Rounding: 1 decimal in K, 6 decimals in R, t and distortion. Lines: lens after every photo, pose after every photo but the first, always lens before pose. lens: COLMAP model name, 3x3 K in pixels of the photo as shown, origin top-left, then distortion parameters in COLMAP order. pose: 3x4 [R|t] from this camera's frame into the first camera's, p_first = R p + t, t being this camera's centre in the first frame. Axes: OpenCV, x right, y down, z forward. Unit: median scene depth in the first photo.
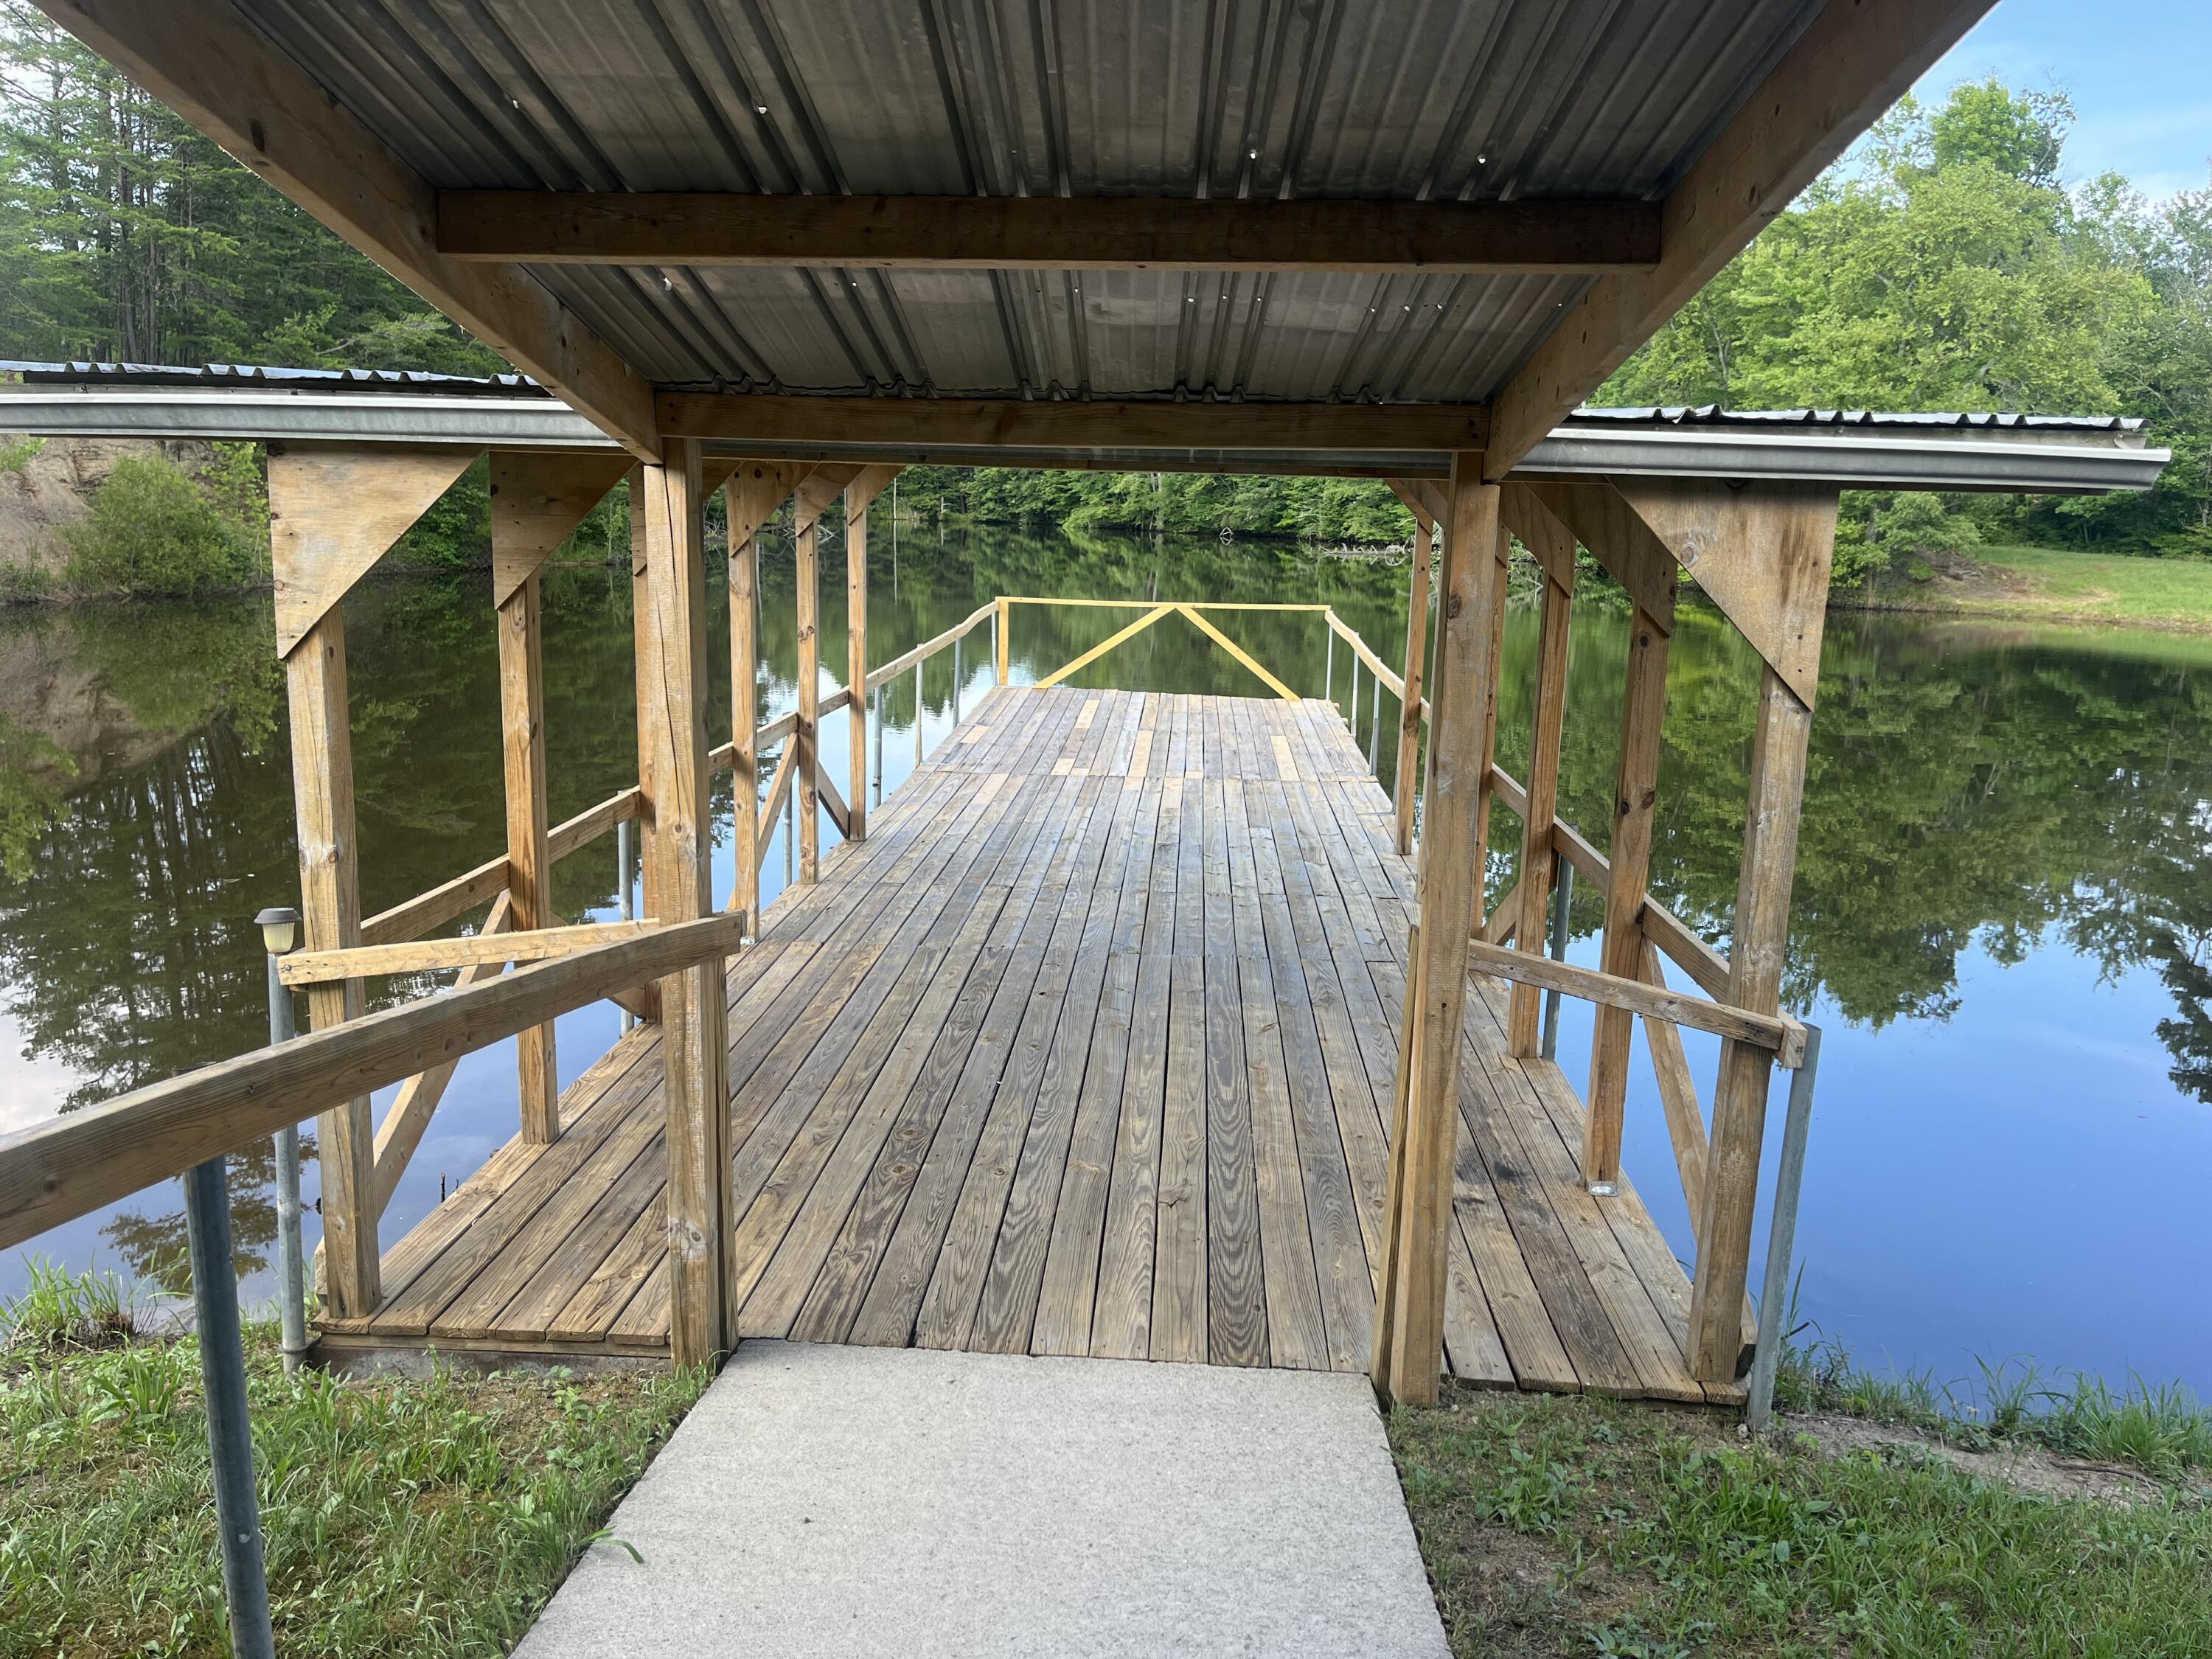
lens RADIAL K [[1688.1, 0, 1093.7], [0, 1688.1, 852.9], [0, 0, 1]] dist [0.047702, -0.020372]
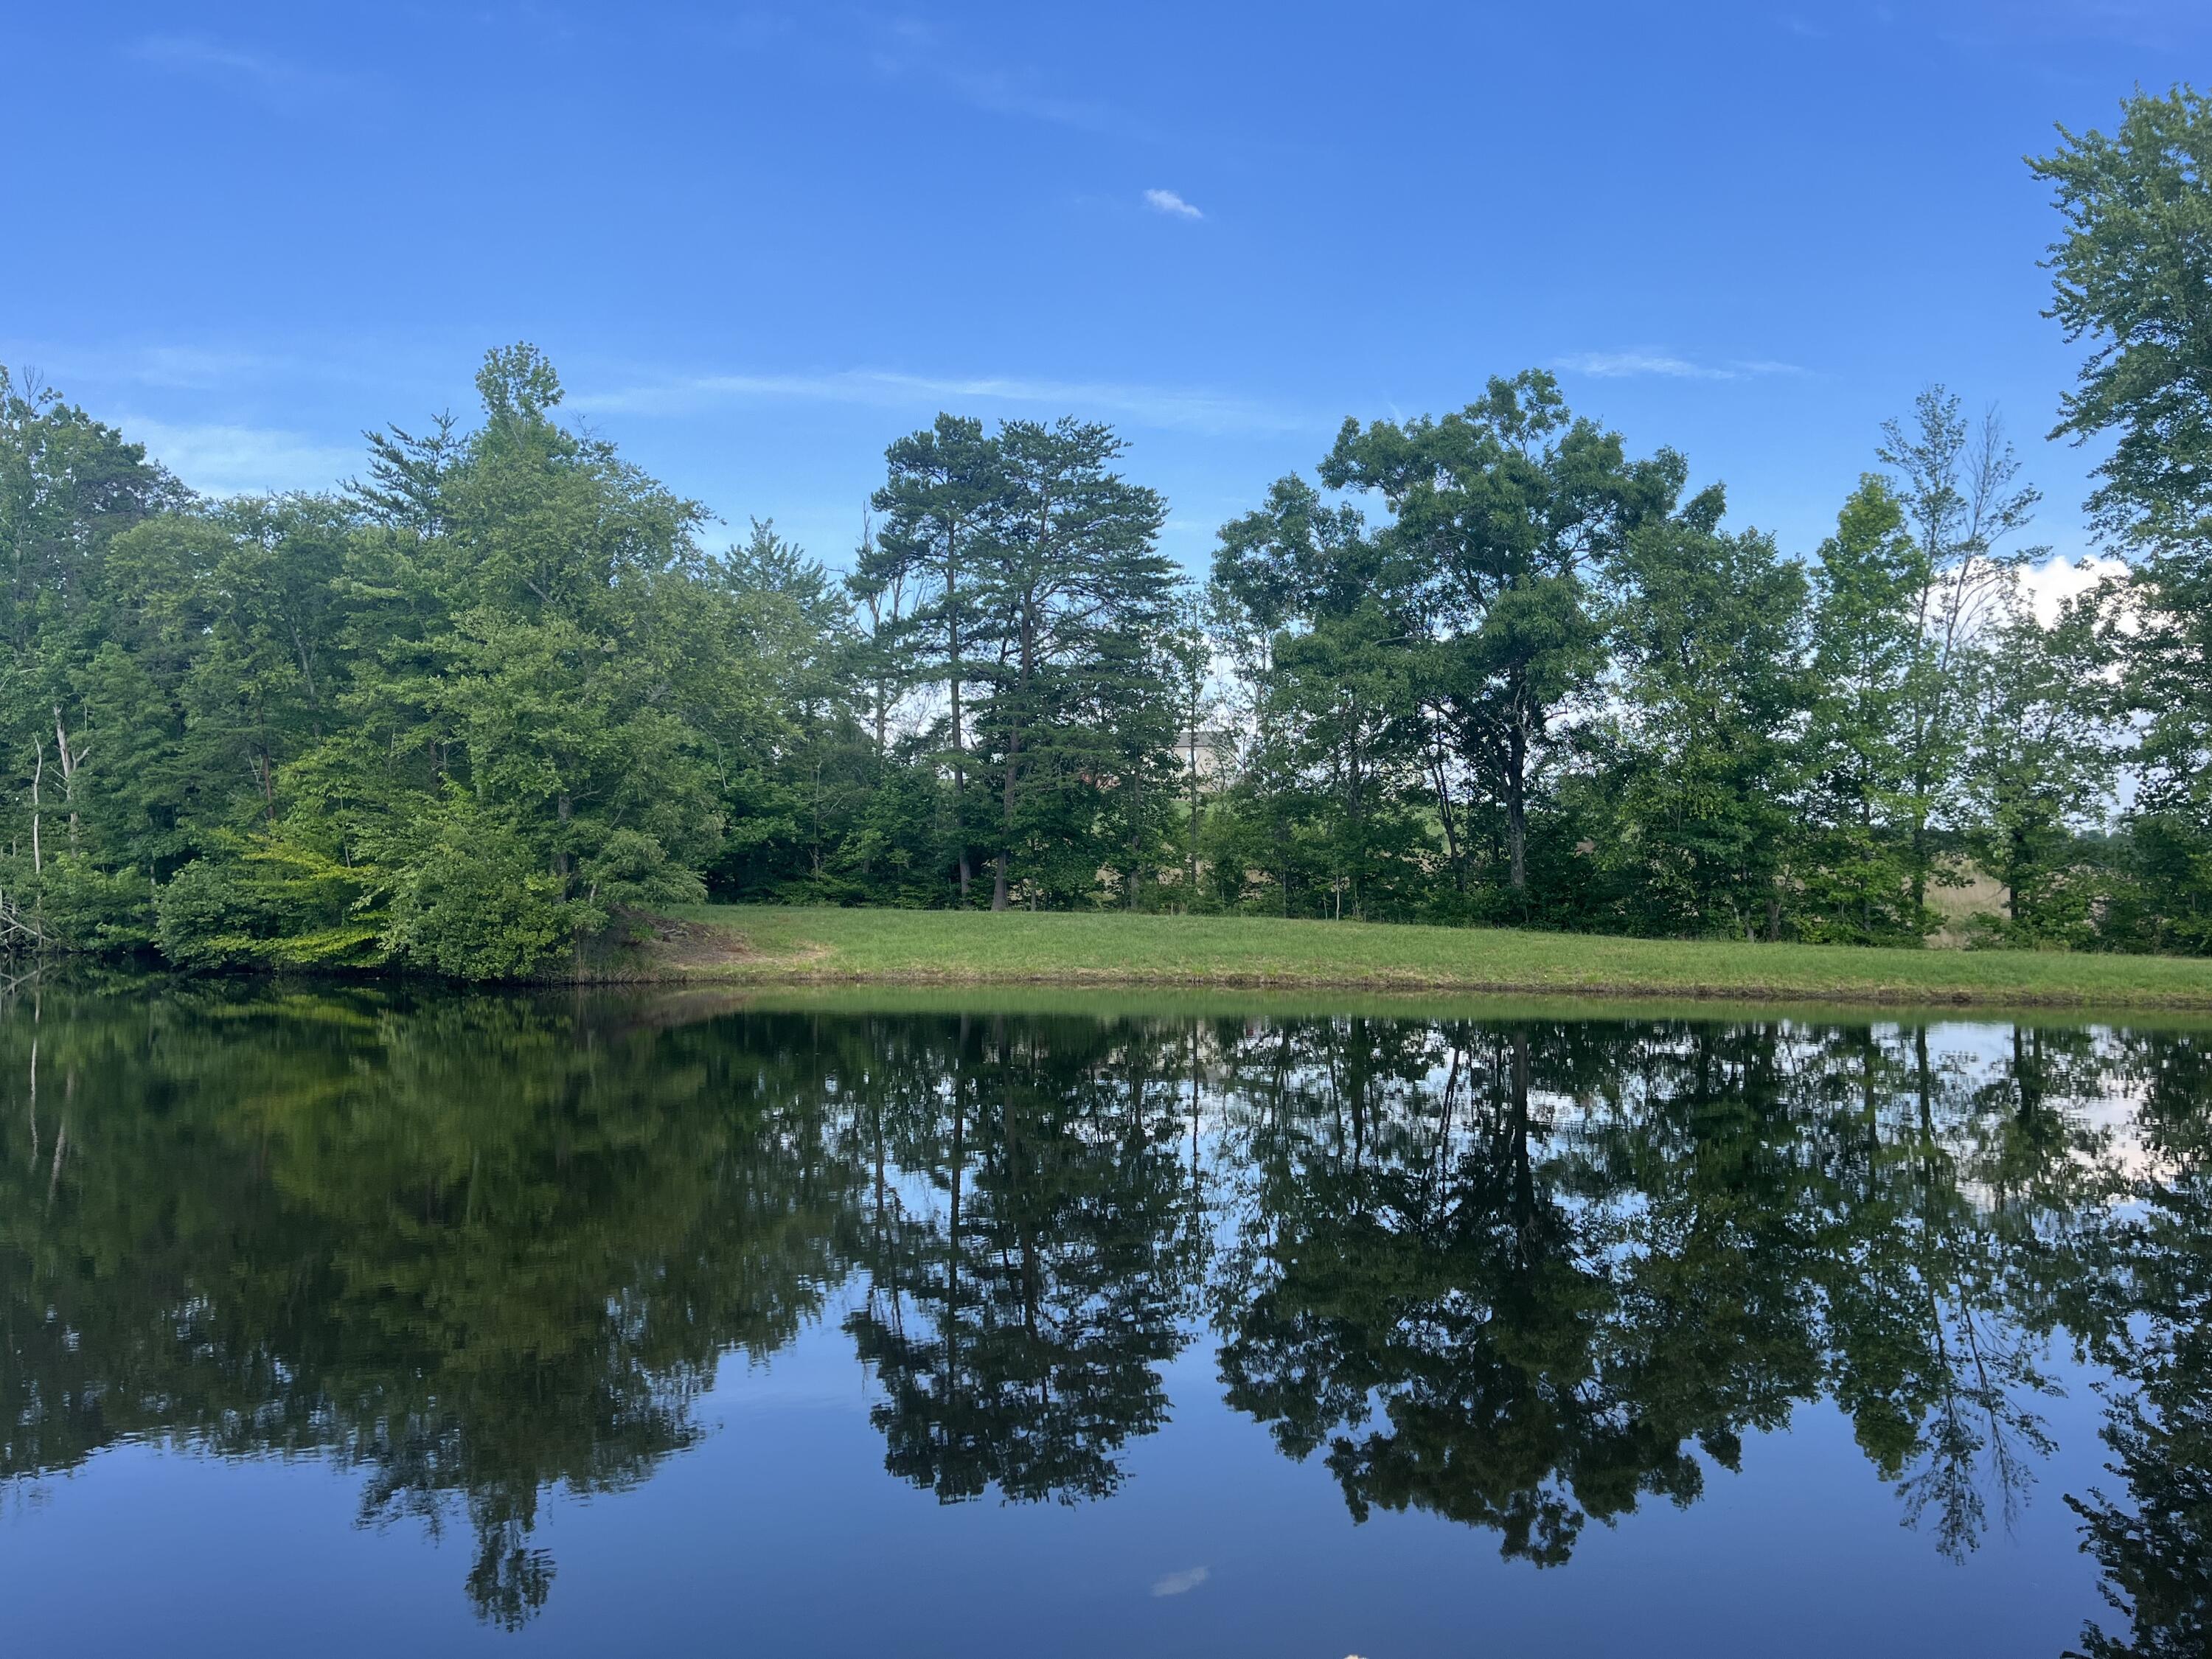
lens RADIAL K [[1688.1, 0, 1103.4], [0, 1688.1, 820.3], [0, 0, 1]] dist [0.047702, -0.020372]
pose [[0.650677, -0.005281, 0.759336, 0.027939], [0.178181, 0.973119, -0.145917, -0.061885], [-0.738154, 0.230244, 0.634127, 0.326538]]
